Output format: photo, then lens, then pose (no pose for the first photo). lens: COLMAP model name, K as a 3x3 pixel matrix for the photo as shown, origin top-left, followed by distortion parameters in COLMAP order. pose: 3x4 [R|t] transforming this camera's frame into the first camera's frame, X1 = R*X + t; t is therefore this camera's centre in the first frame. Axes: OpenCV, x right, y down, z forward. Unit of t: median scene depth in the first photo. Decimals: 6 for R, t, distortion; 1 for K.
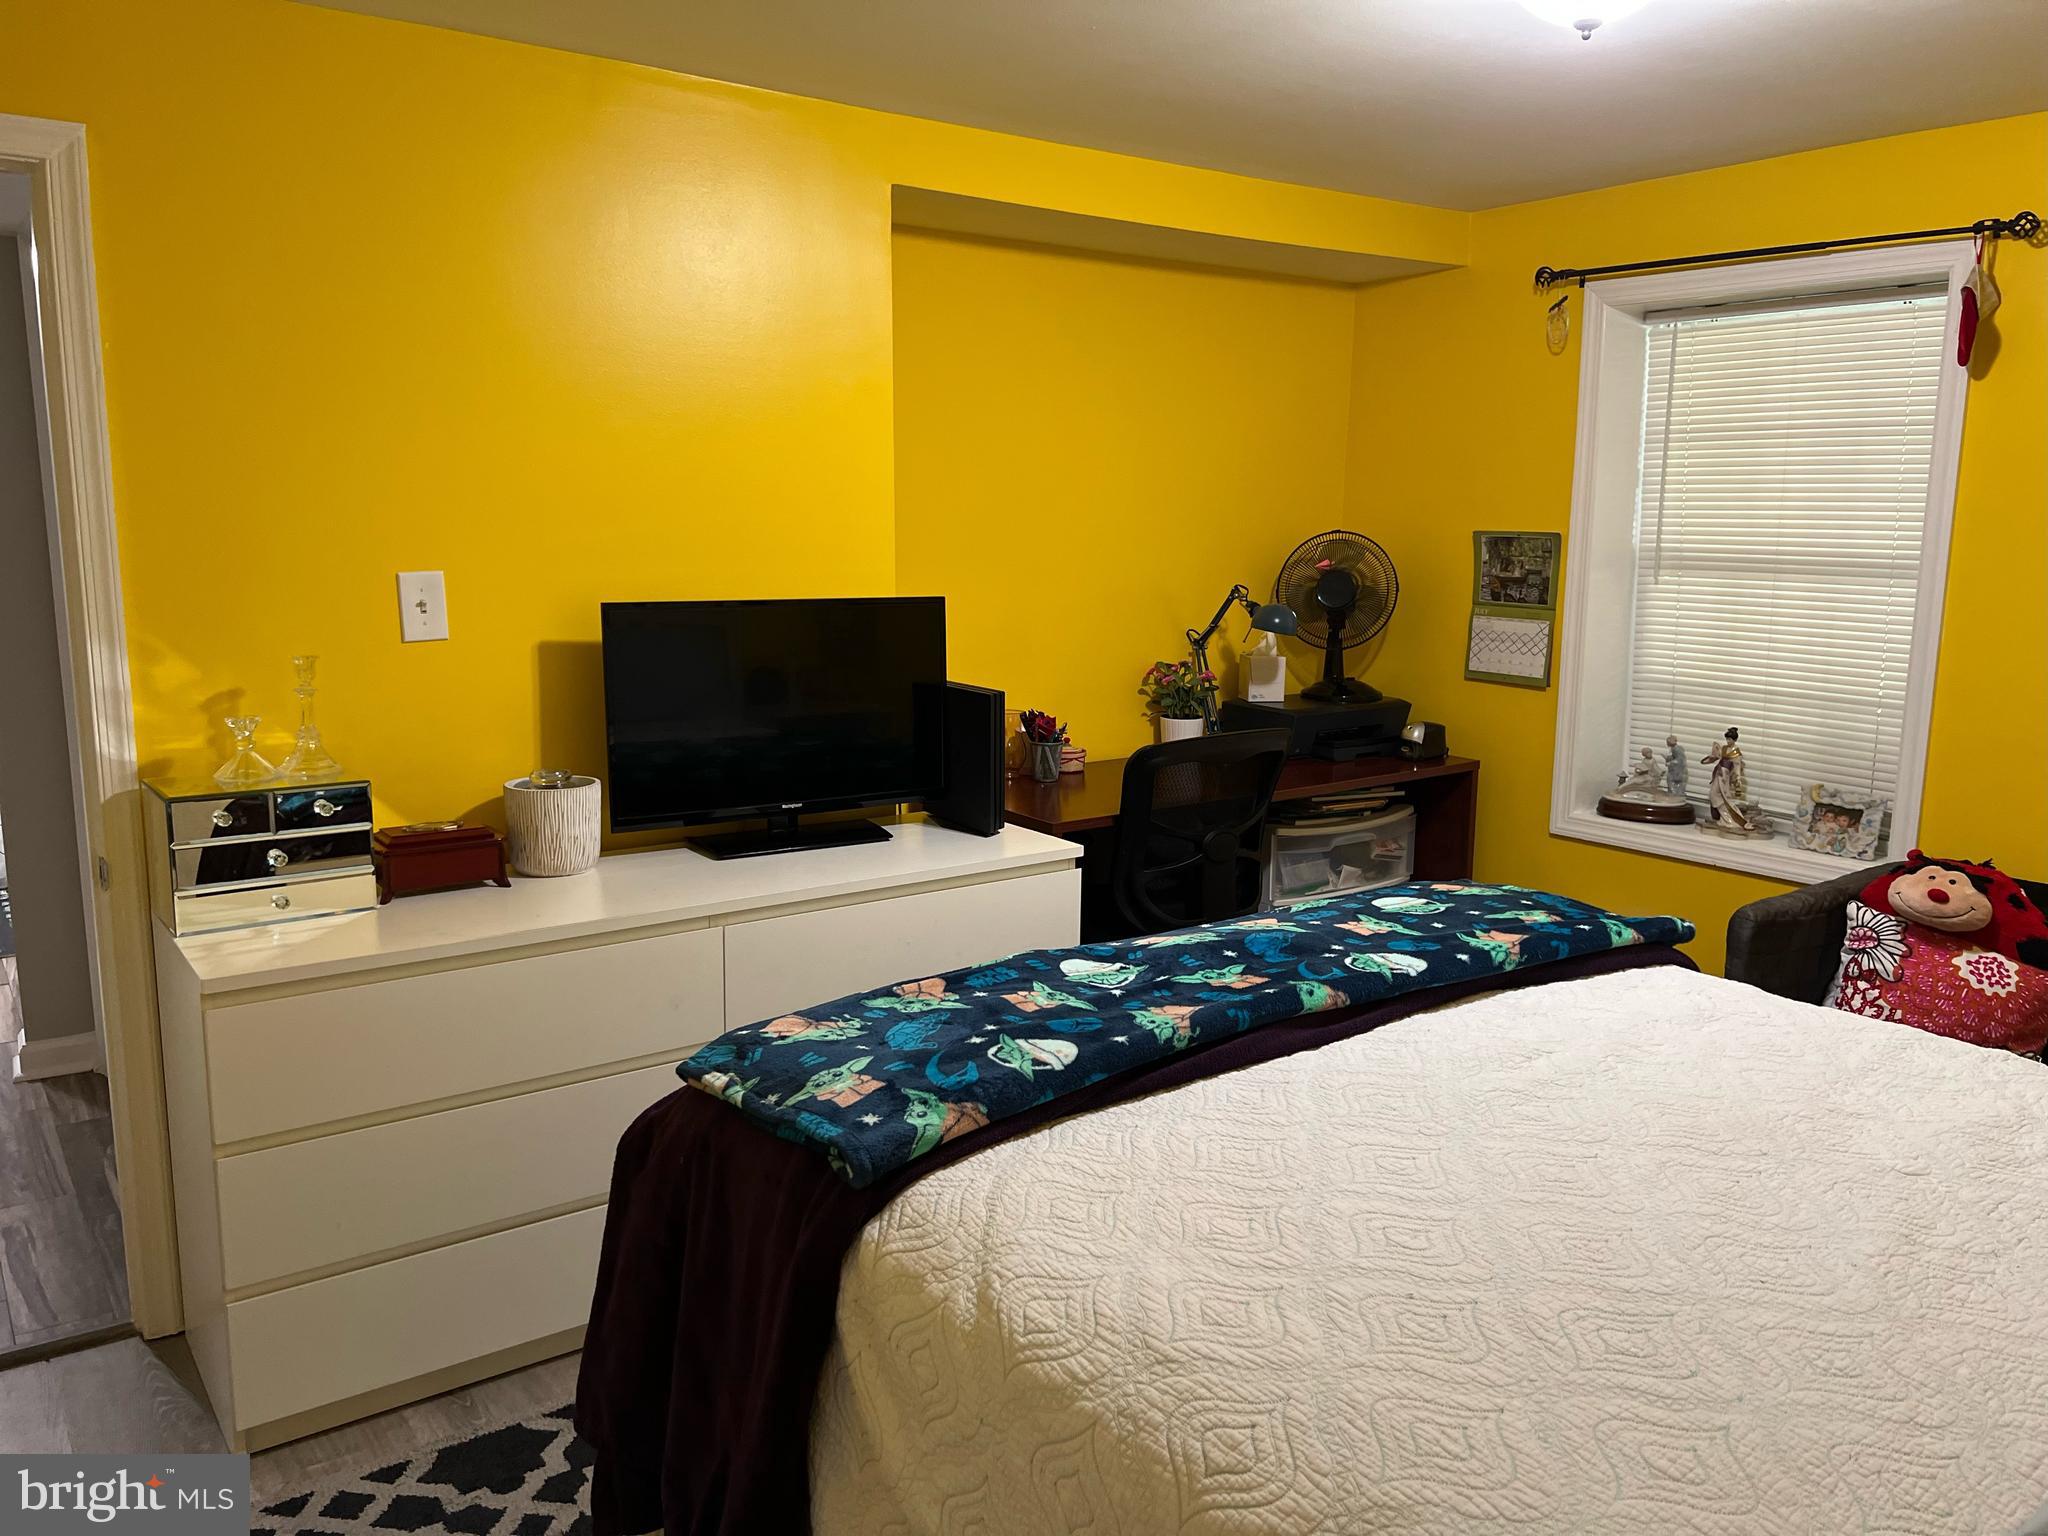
lens RADIAL K [[1521.6, 0, 1024.0], [0, 1521.6, 768.0], [0, 0, 1]] dist [0.090079, -0.101060]
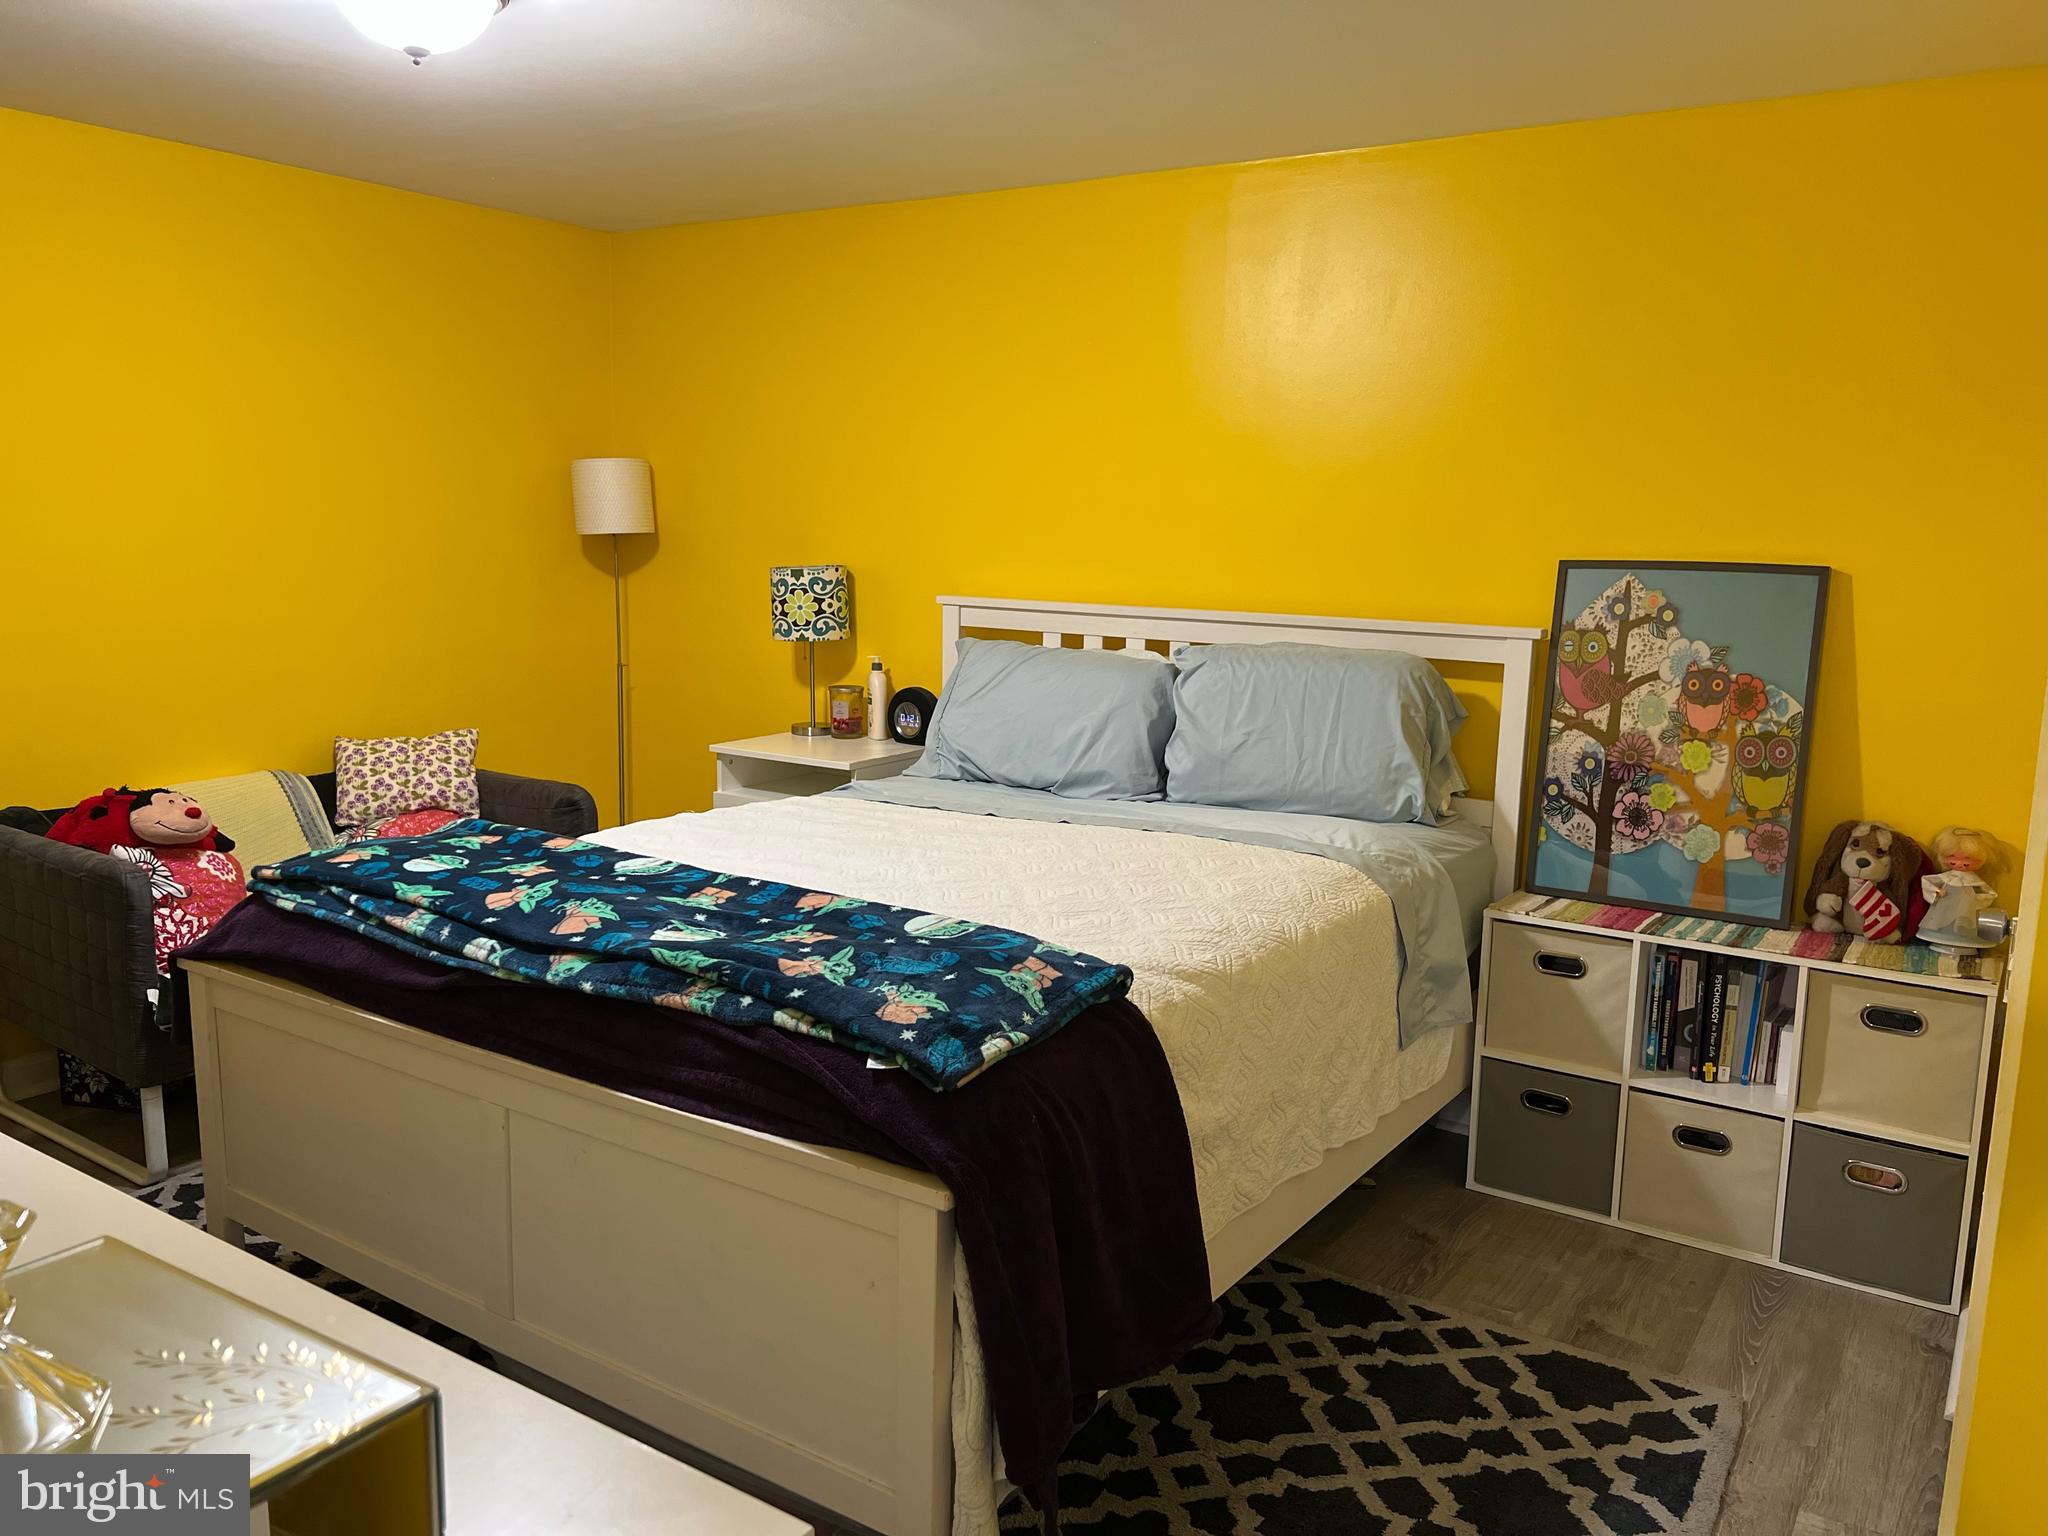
lens RADIAL K [[1521.6, 0, 1024.0], [0, 1521.6, 768.0], [0, 0, 1]] dist [0.090079, -0.101060]
pose [[-0.306794, -0.180554, 0.934493, -1.059061], [0.150438, 0.960300, 0.234929, -0.200860], [-0.939812, 0.212658, -0.267453, 1.138194]]
